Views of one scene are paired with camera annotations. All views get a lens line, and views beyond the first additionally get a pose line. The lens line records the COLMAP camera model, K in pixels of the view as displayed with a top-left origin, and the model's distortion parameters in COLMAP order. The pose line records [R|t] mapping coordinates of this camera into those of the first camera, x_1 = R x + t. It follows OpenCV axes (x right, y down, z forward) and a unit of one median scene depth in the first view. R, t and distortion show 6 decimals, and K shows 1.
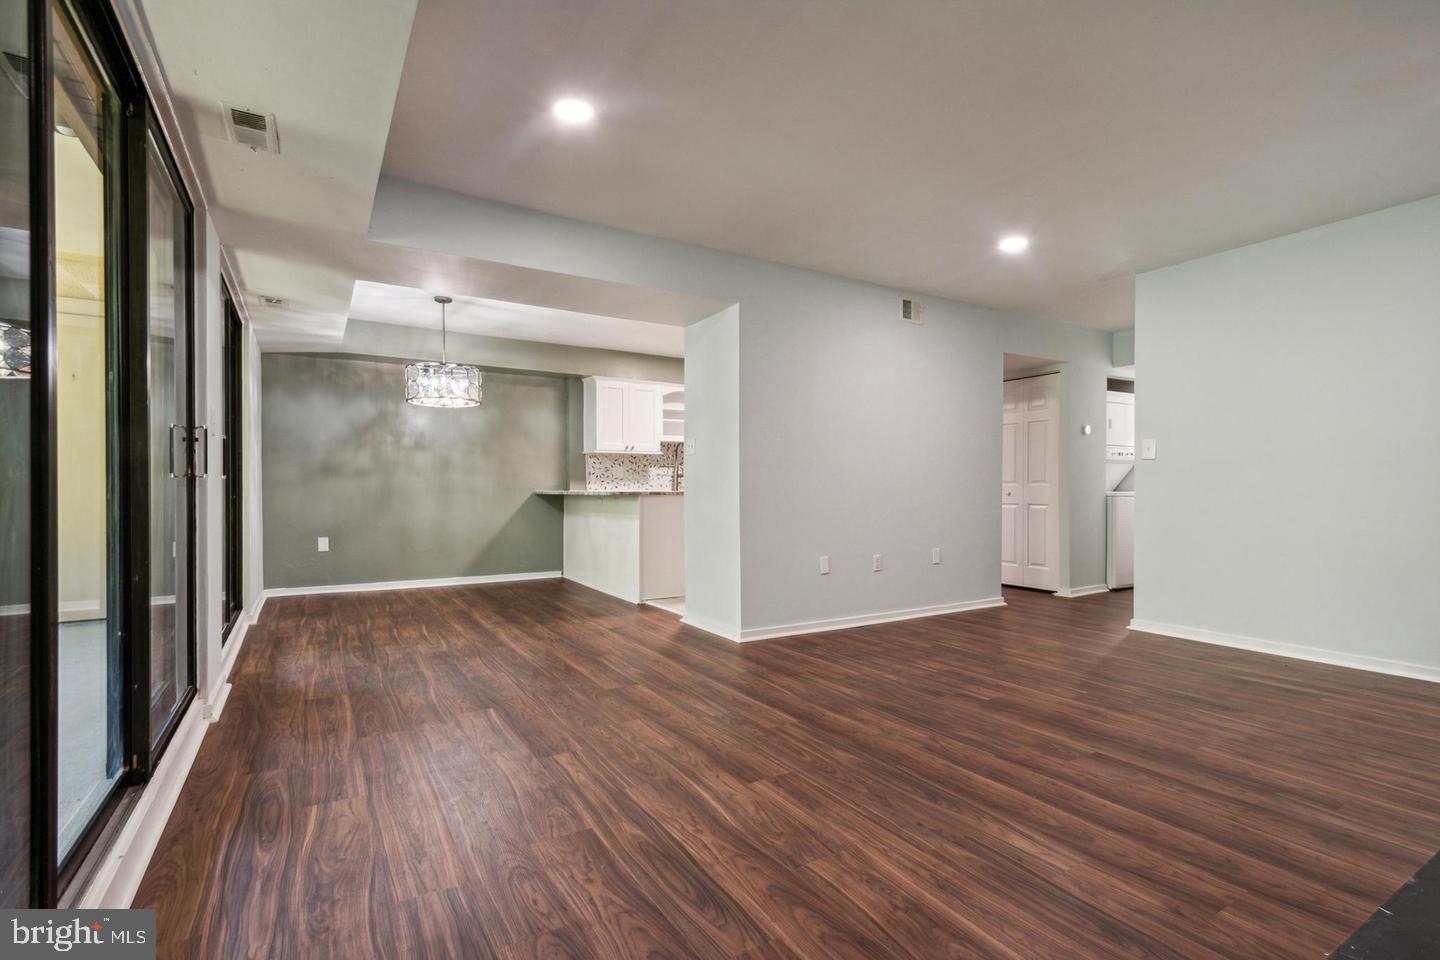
lens RADIAL K [[668.9, 0, 720.5], [0, 668.9, 492.8], [0, 0, 1]] dist [0.008648, -0.005445]
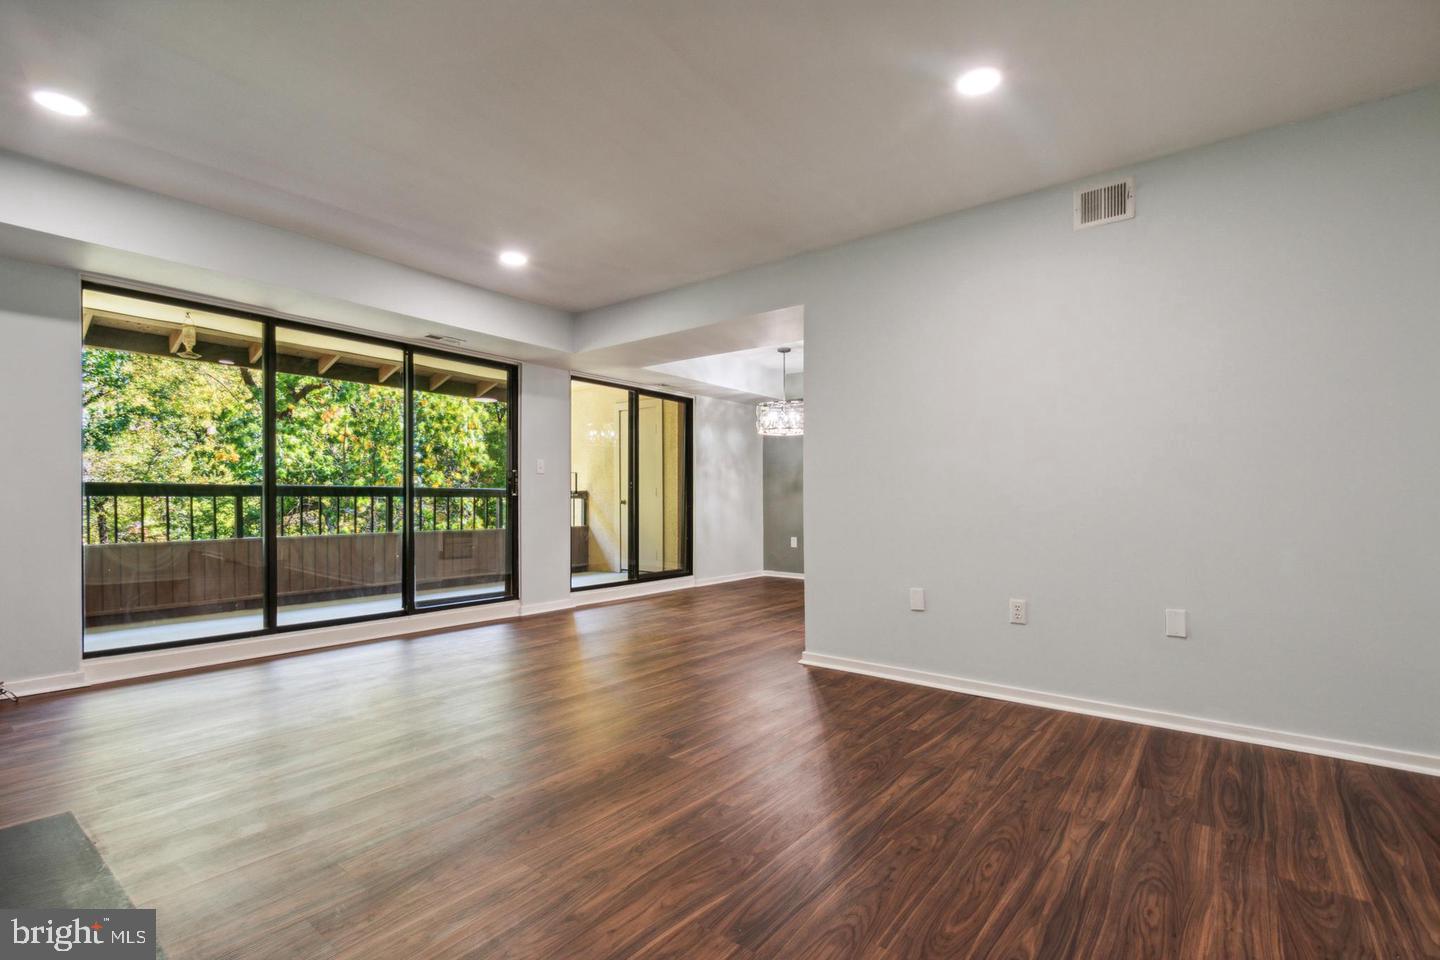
lens RADIAL K [[656.6, 0, 716.3], [0, 656.6, 497.1], [0, 0, 1]] dist [0.004168, -0.000032]
pose [[0.353451, -0.006435, -0.935431, 1.143927], [-0.004886, 0.999950, -0.008725, -0.003045], [0.935440, 0.007654, 0.353402, 0.748465]]
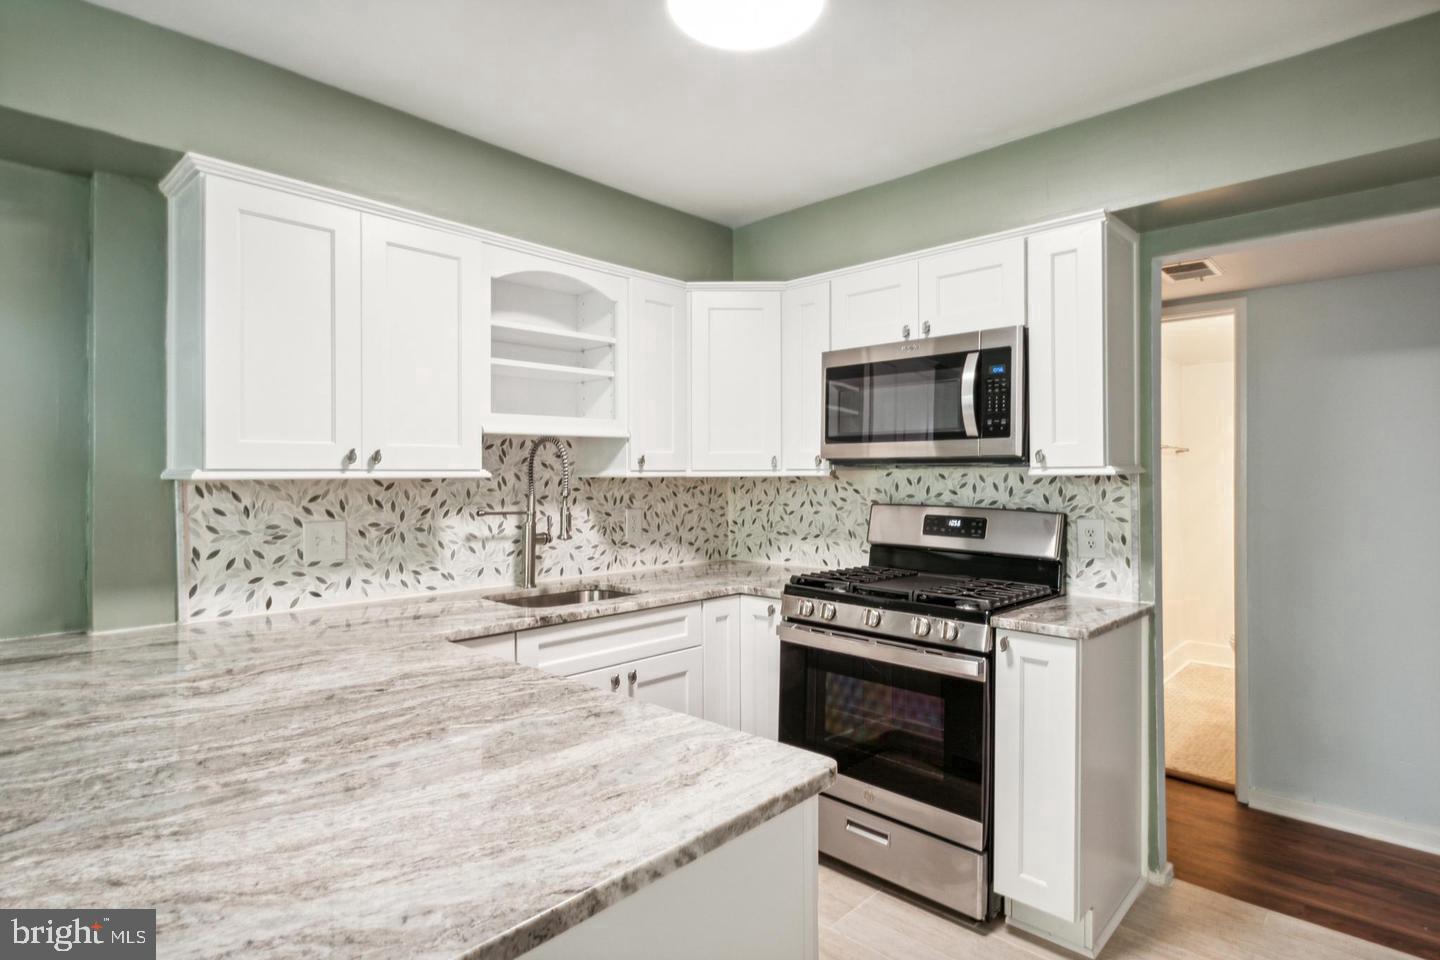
lens RADIAL K [[740.8, 0, 715.2], [0, 740.8, 471.4], [0, 0, 1]] dist [0.004543, 0.000149]
pose [[0.967357, -0.000474, 0.253416, -0.174682], [0.004293, 0.999885, -0.014516, -0.130359], [-0.253380, 0.015131, 0.967249, 1.572672]]
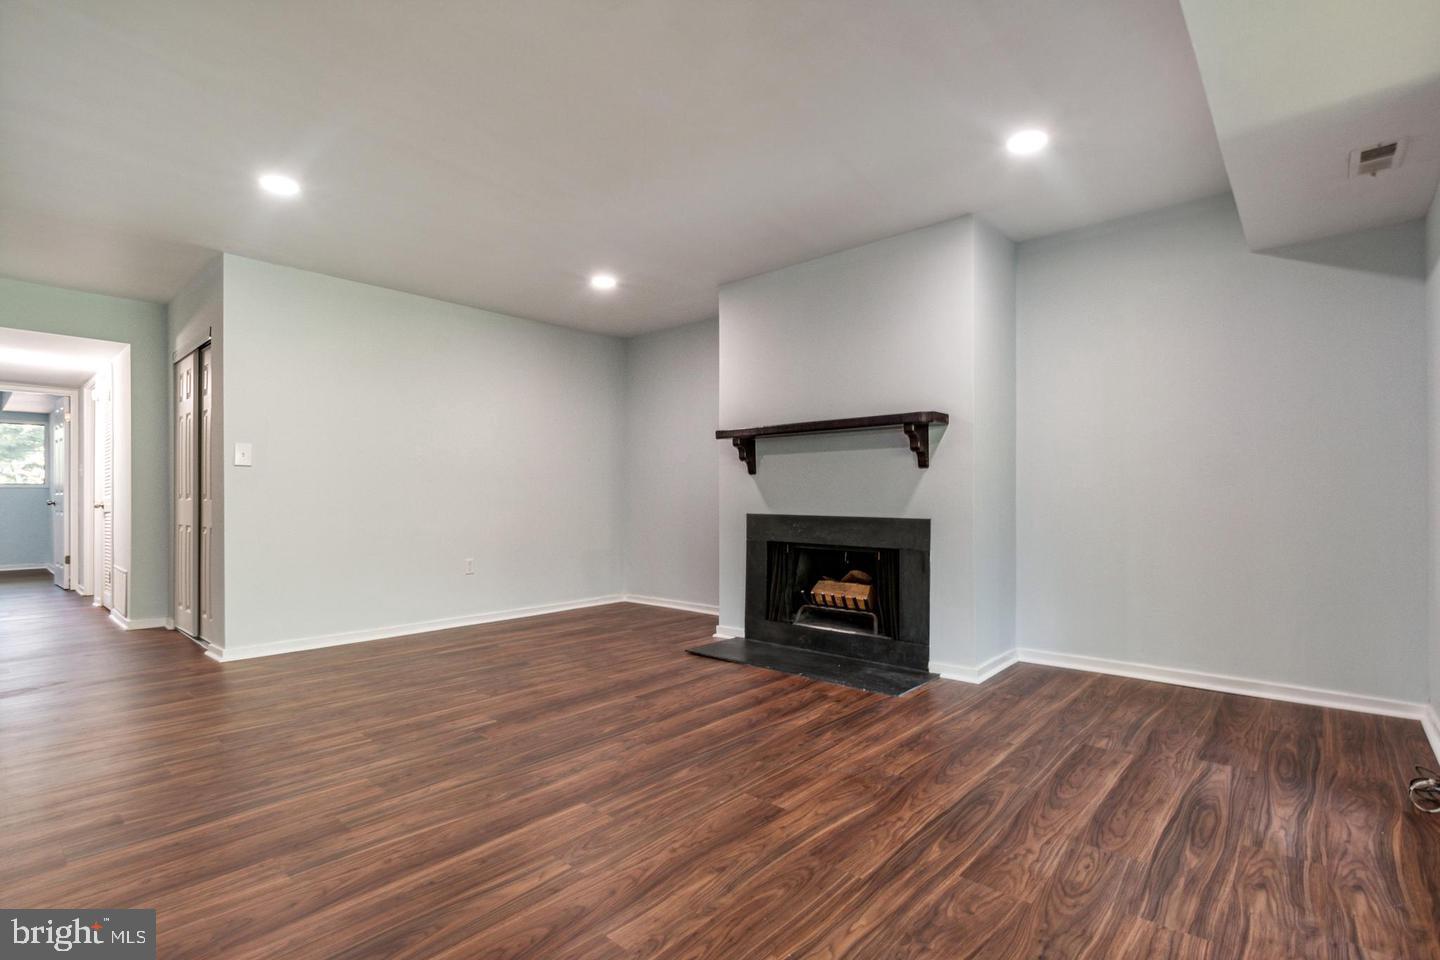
lens RADIAL K [[668.9, 0, 720.5], [0, 668.9, 492.8], [0, 0, 1]] dist [0.008648, -0.005445]
pose [[-0.294683, 0.006993, 0.955570, -0.581389], [0.006142, 0.999966, -0.005424, -0.005044], [-0.955575, 0.004270, -0.294716, 0.950166]]
